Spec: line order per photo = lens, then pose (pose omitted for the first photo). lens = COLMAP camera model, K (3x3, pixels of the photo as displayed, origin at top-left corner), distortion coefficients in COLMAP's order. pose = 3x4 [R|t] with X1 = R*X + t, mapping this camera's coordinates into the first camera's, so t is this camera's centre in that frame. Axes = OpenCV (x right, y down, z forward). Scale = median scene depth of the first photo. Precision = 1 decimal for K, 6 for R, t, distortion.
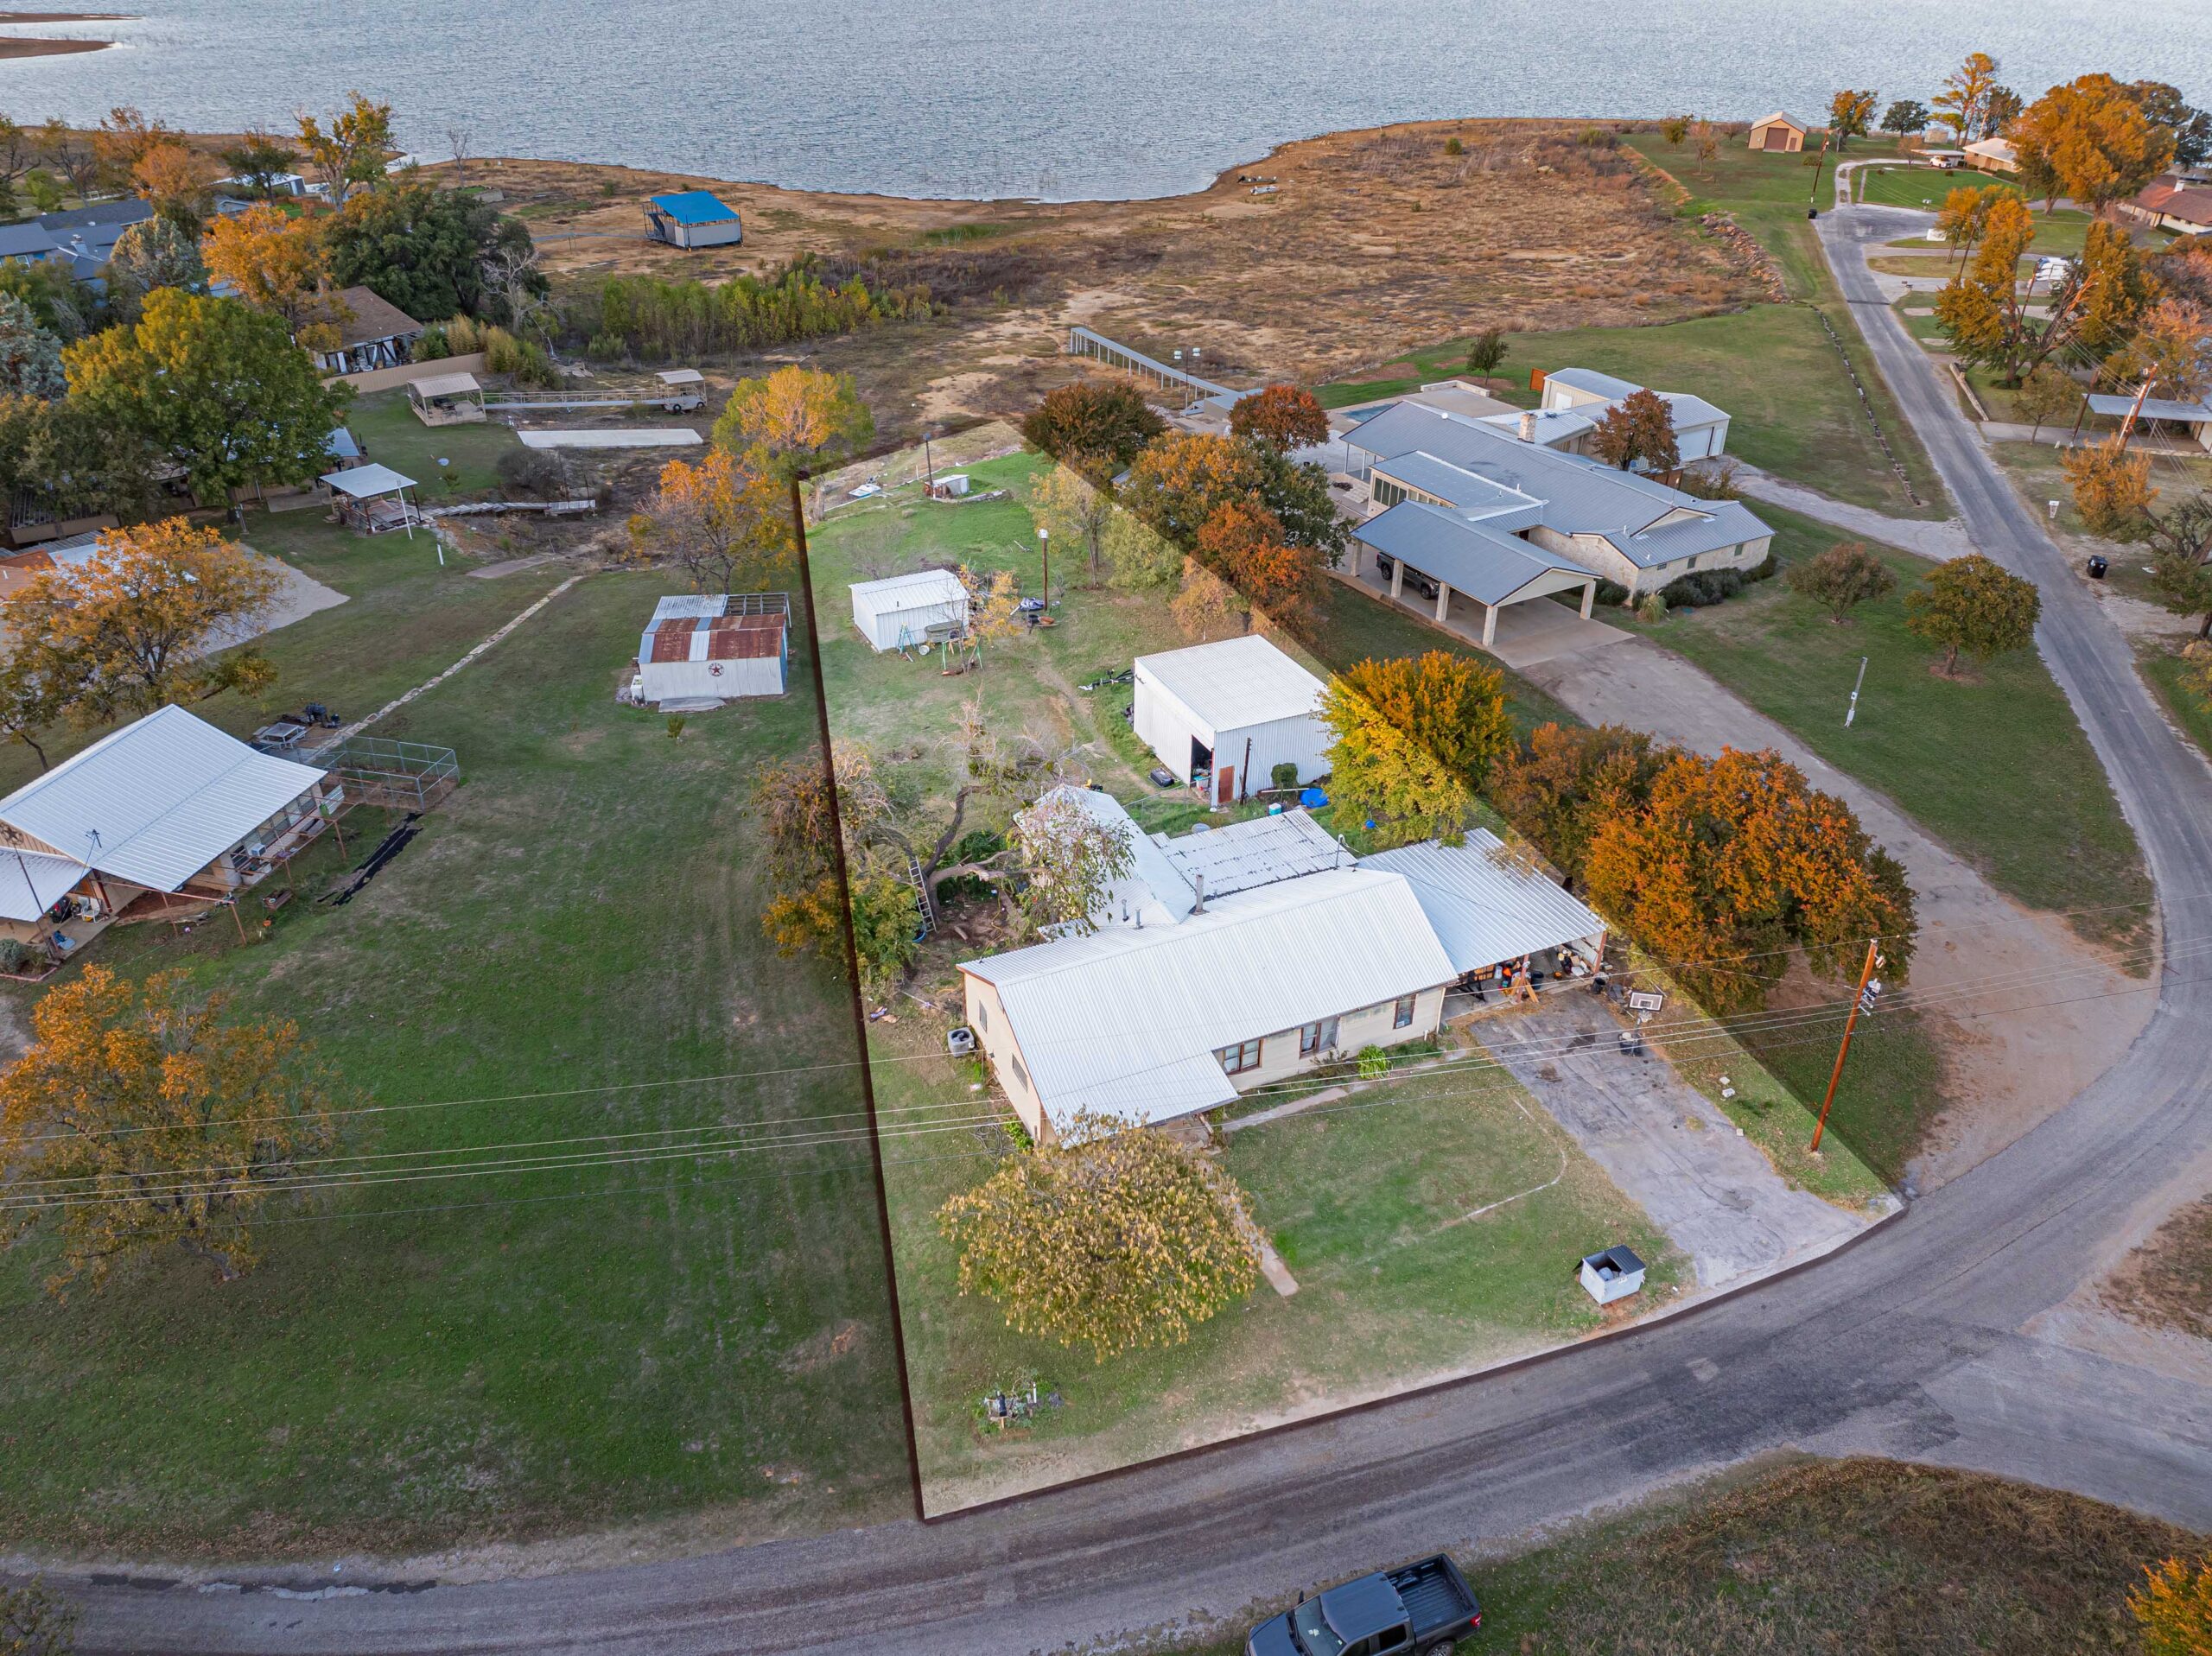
lens RADIAL K [[1555.8, 0, 1112.1], [0, 1555.8, 837.3], [0, 0, 1]] dist [-0.037830, 0.000678]
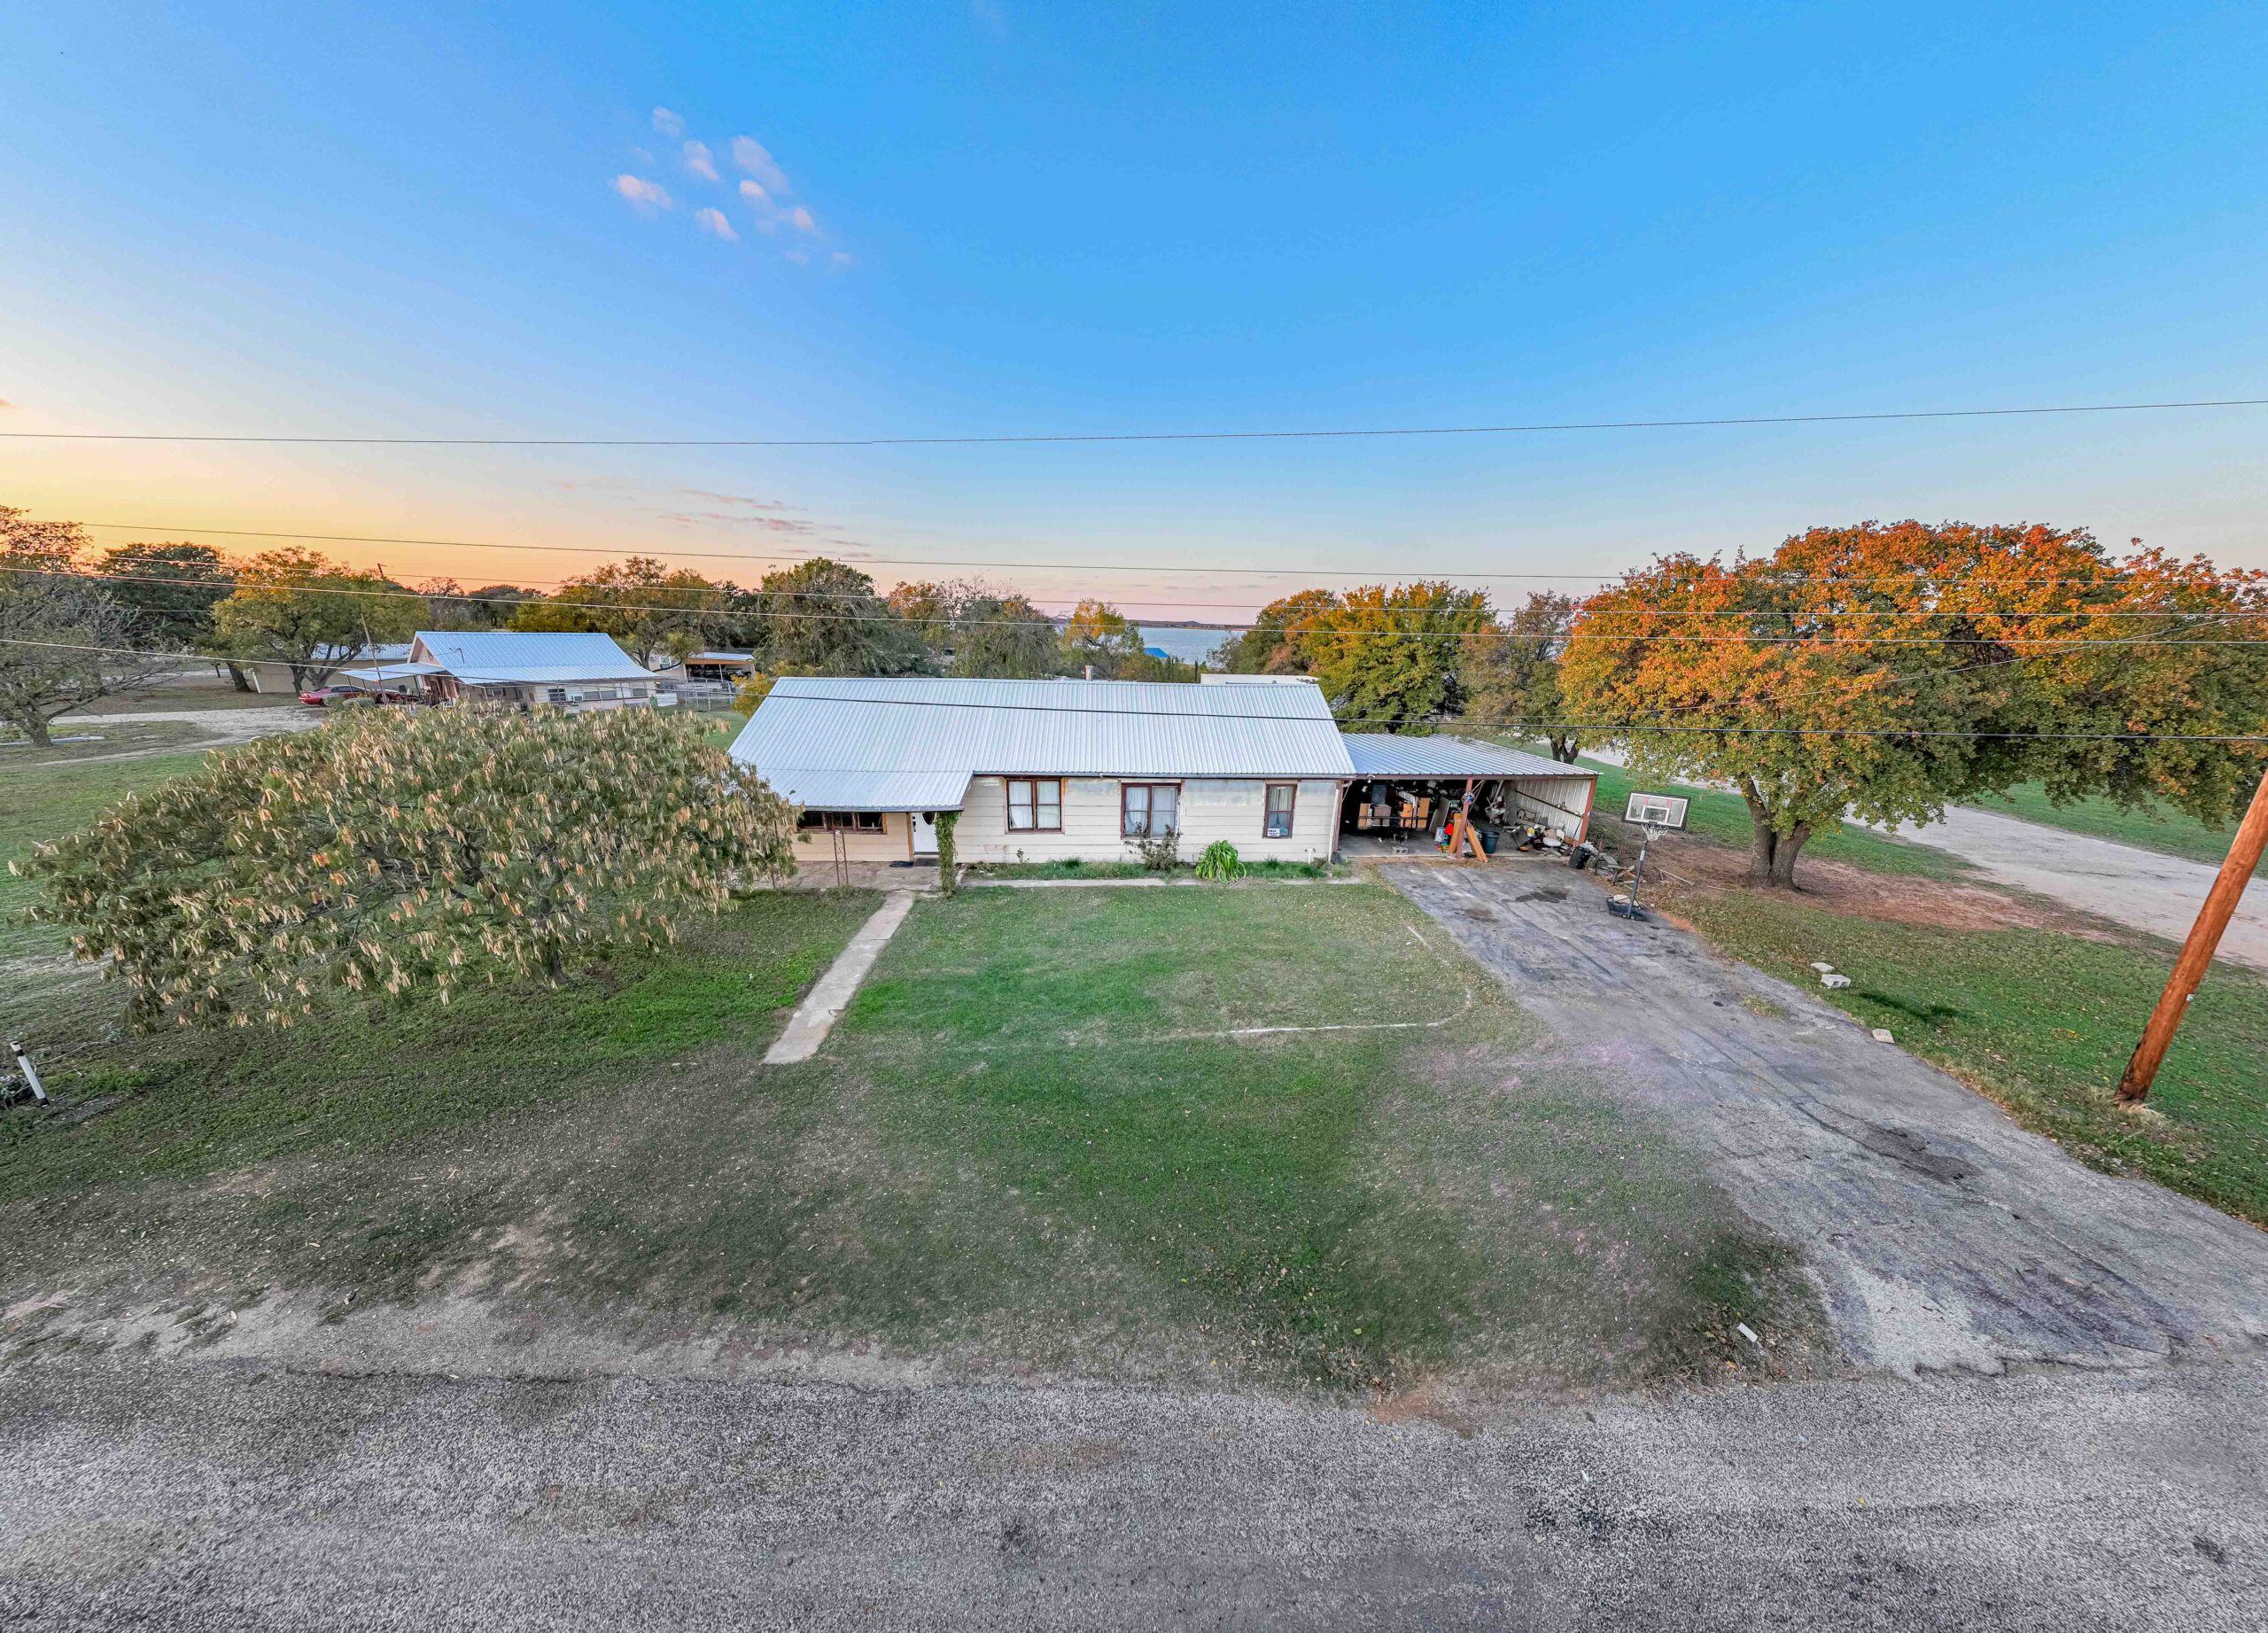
lens RADIAL K [[683.1, 0, 1152.0], [0, 683.1, 830.8], [0, 0, 1]] dist [0.003966, -0.000023]
pose [[0.941076, 0.113789, -0.318479, 0.188625], [-0.194348, 0.952635, -0.233914, 0.167515], [0.276778, 0.282026, 0.918616, 0.538828]]
